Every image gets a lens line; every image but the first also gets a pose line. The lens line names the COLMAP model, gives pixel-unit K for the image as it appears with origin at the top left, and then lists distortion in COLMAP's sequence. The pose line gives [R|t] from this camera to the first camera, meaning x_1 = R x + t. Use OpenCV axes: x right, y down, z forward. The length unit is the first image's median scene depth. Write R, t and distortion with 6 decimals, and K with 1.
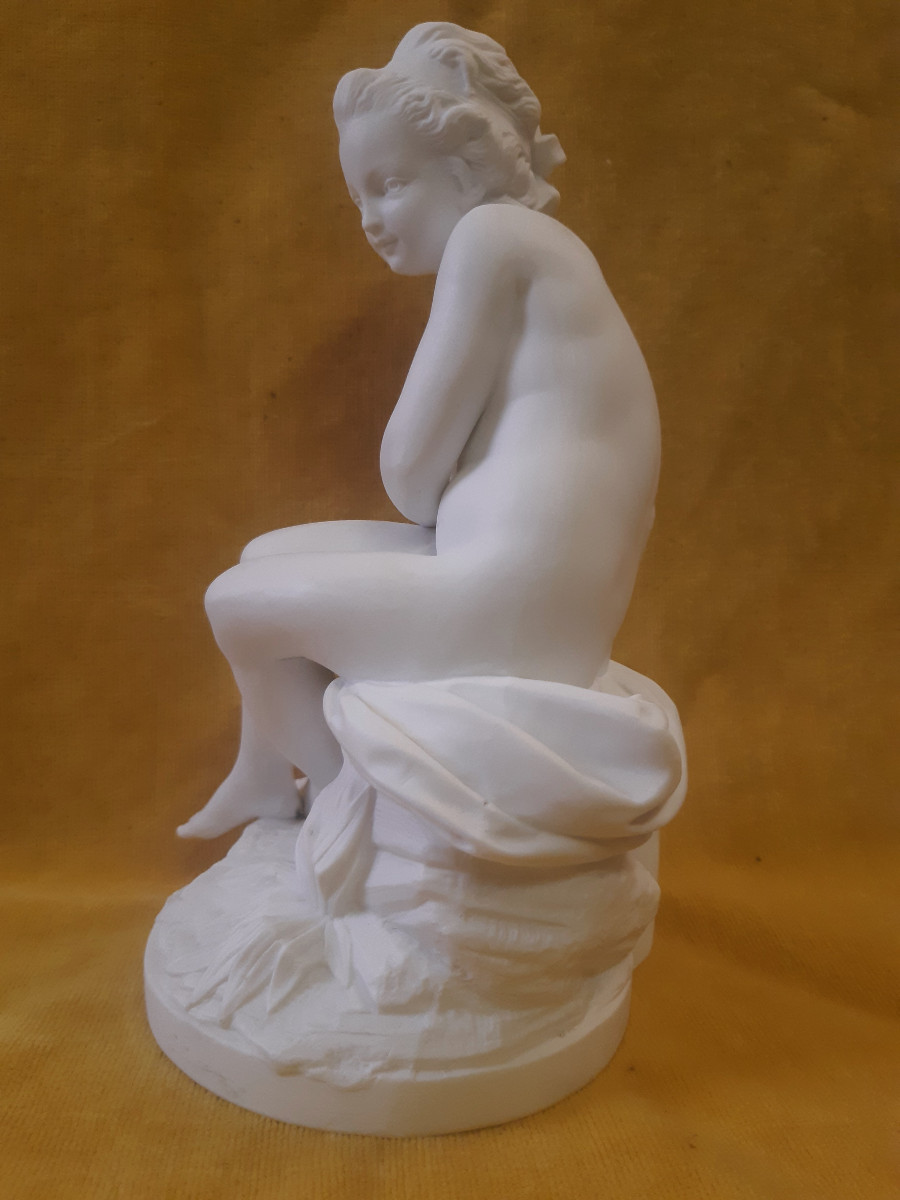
lens RADIAL K [[960.5, 0, 445.3], [0, 960.5, 586.0], [0, 0, 1]] dist [-0.002083, -0.050901]
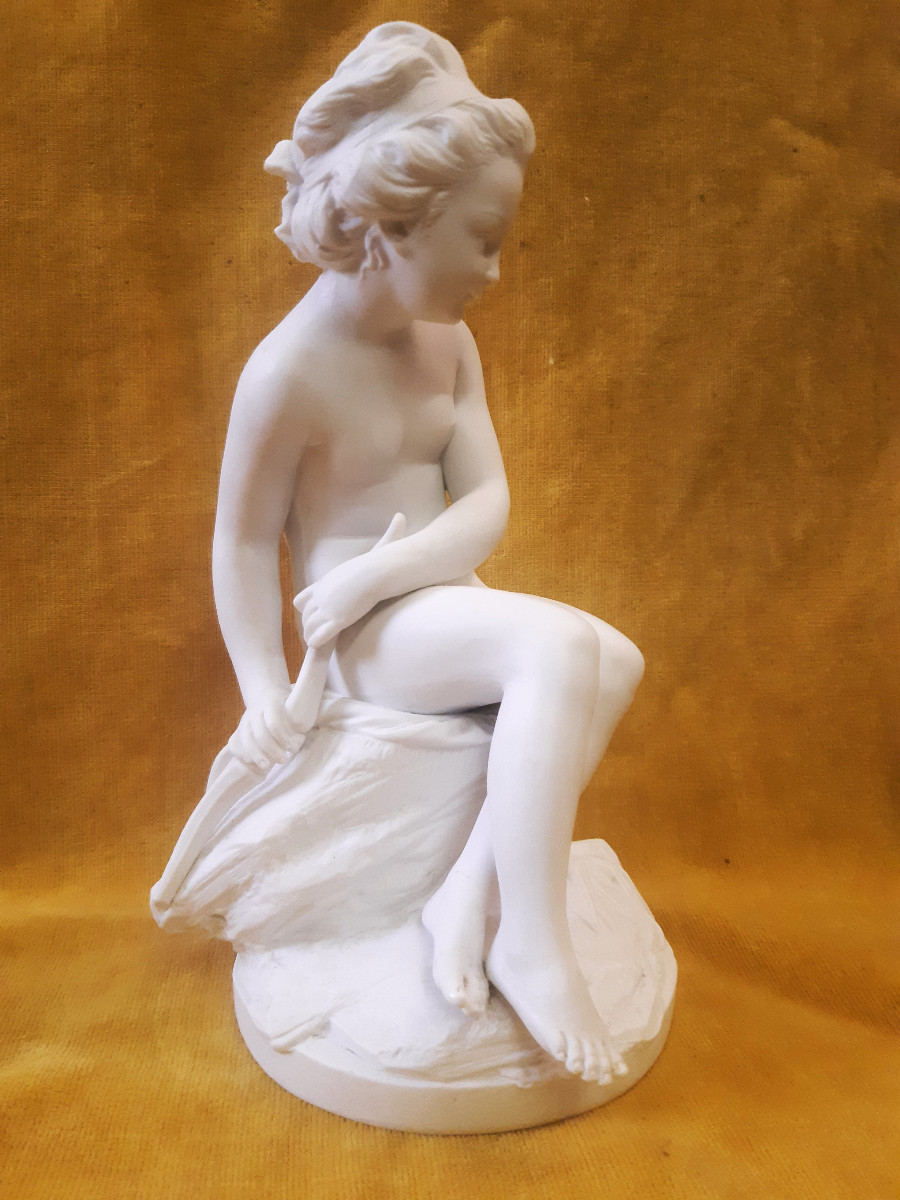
lens RADIAL K [[960.5, 0, 437.1], [0, 960.5, 585.2], [0, 0, 1]] dist [-0.002083, -0.050901]
pose [[0.999721, -0.010786, 0.021012, -0.018939], [0.009562, 0.998299, 0.057506, -0.092663], [-0.021597, -0.057289, 0.998124, -0.056856]]
